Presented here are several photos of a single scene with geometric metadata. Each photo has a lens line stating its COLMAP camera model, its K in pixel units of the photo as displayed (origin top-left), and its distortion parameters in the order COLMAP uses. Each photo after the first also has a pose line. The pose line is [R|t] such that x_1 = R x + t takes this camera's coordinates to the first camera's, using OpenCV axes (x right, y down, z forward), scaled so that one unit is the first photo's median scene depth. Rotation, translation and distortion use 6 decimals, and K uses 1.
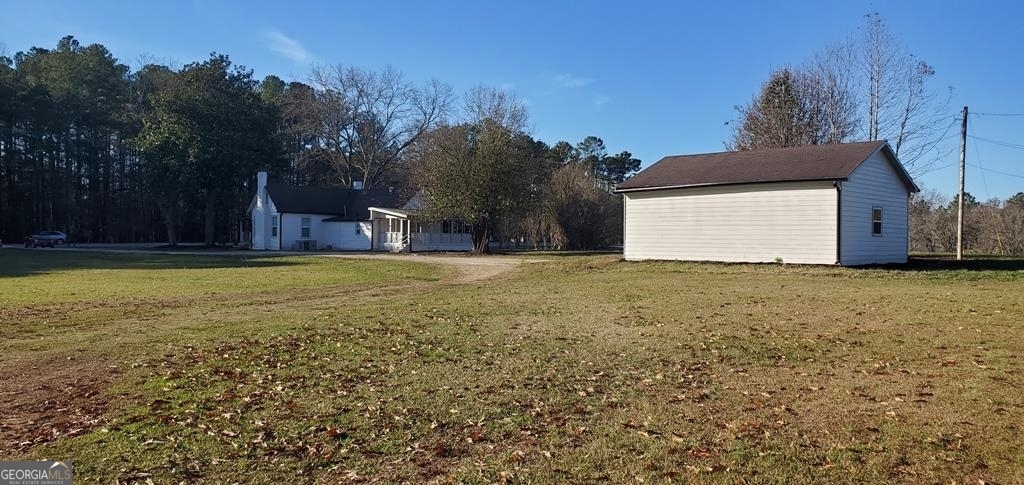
lens RADIAL K [[814.0, 0, 512.0], [0, 814.0, 242.5], [0, 0, 1]] dist [0.039948, -0.005043]
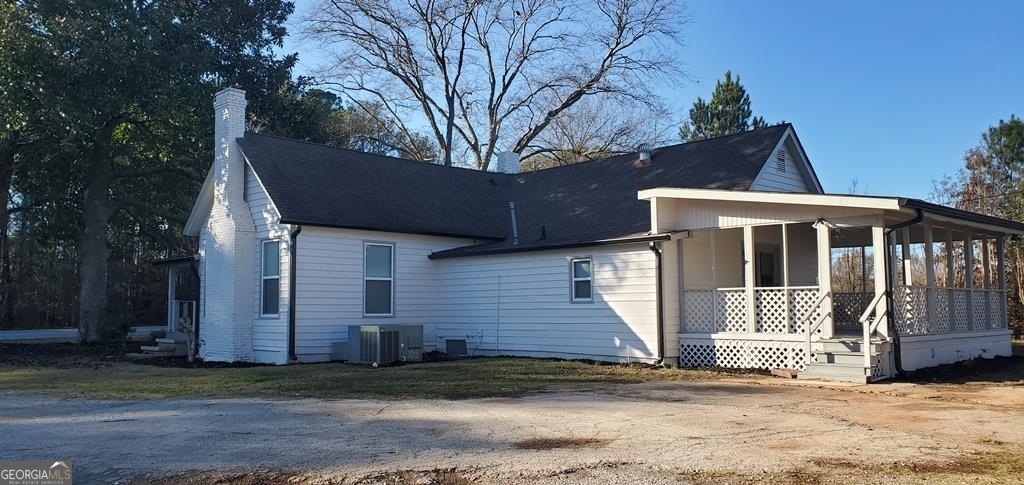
lens RADIAL K [[814.0, 0, 512.0], [0, 814.0, 242.5], [0, 0, 1]] dist [0.039948, -0.005043]
pose [[0.998908, -0.023301, -0.040507, -0.198648], [0.020221, 0.996991, -0.074839, -0.009203], [0.042129, 0.073938, 0.996373, 0.730642]]
